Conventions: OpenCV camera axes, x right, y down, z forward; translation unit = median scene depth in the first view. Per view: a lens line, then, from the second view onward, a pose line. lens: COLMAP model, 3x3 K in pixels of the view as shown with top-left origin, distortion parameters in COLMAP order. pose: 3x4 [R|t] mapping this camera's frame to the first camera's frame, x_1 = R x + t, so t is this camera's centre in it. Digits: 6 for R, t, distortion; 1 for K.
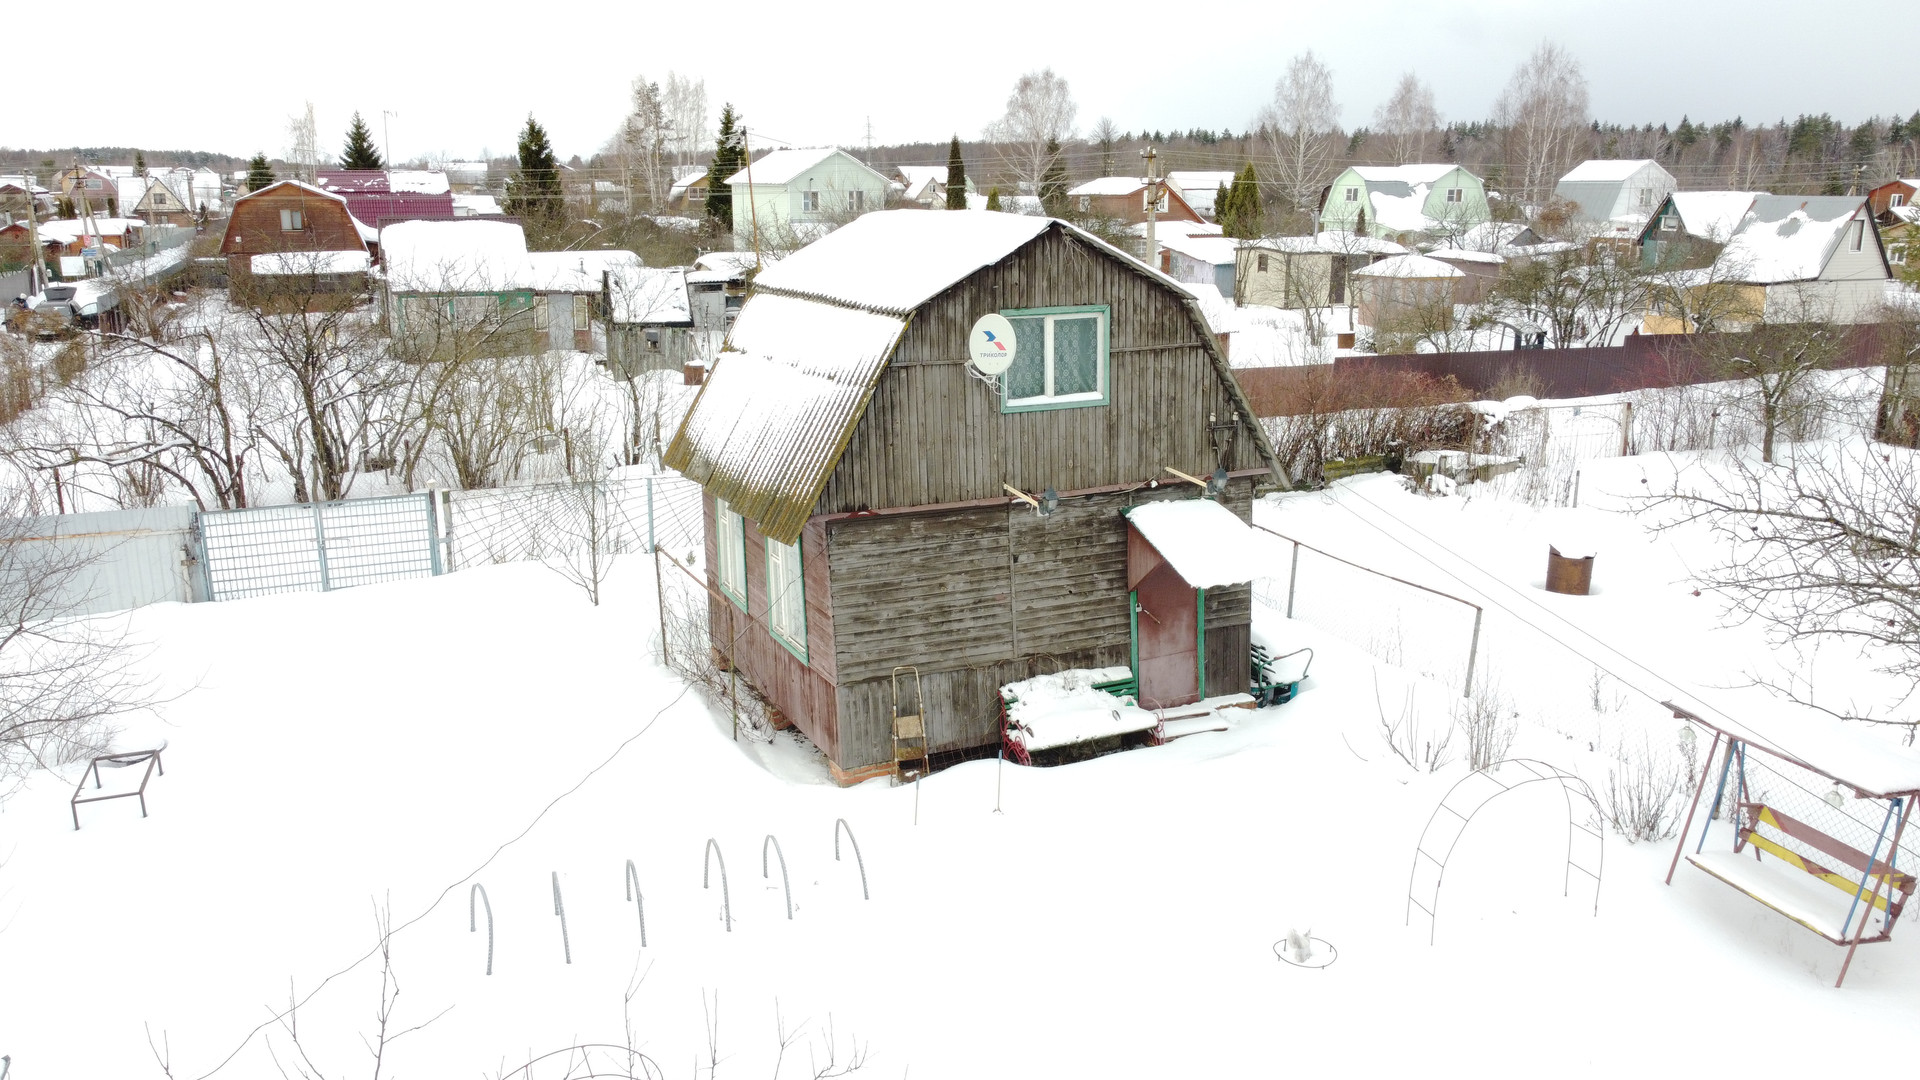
lens RADIAL K [[1424.3, 0, 964.0], [0, 1424.3, 542.5], [0, 0, 1]] dist [-0.009973, 0.005897]
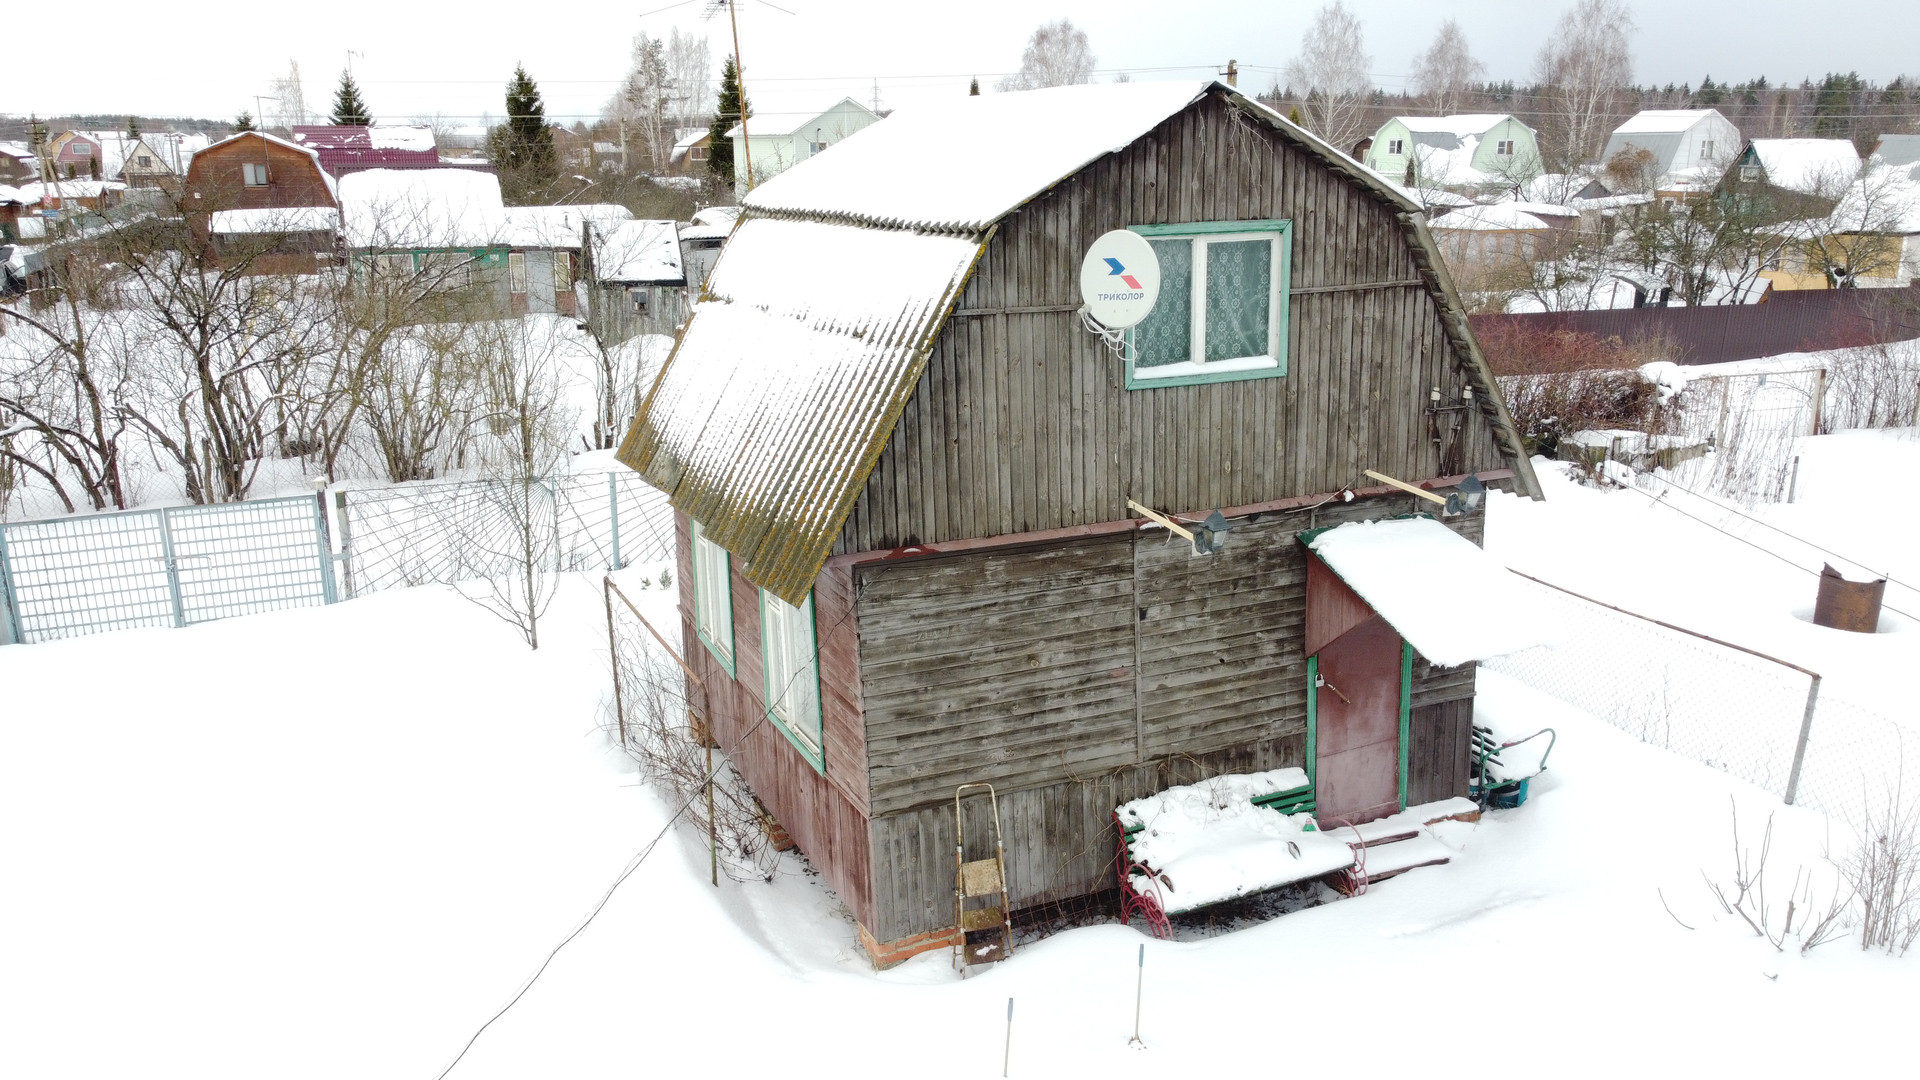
lens RADIAL K [[1424.3, 0, 959.1], [0, 1424.3, 539.3], [0, 0, 1]] dist [-0.009973, 0.005897]
pose [[0.999958, -0.001955, -0.008911, -0.028920], [0.002132, 0.999799, 0.019953, -0.024727], [0.008871, -0.019971, 0.999761, 0.243114]]
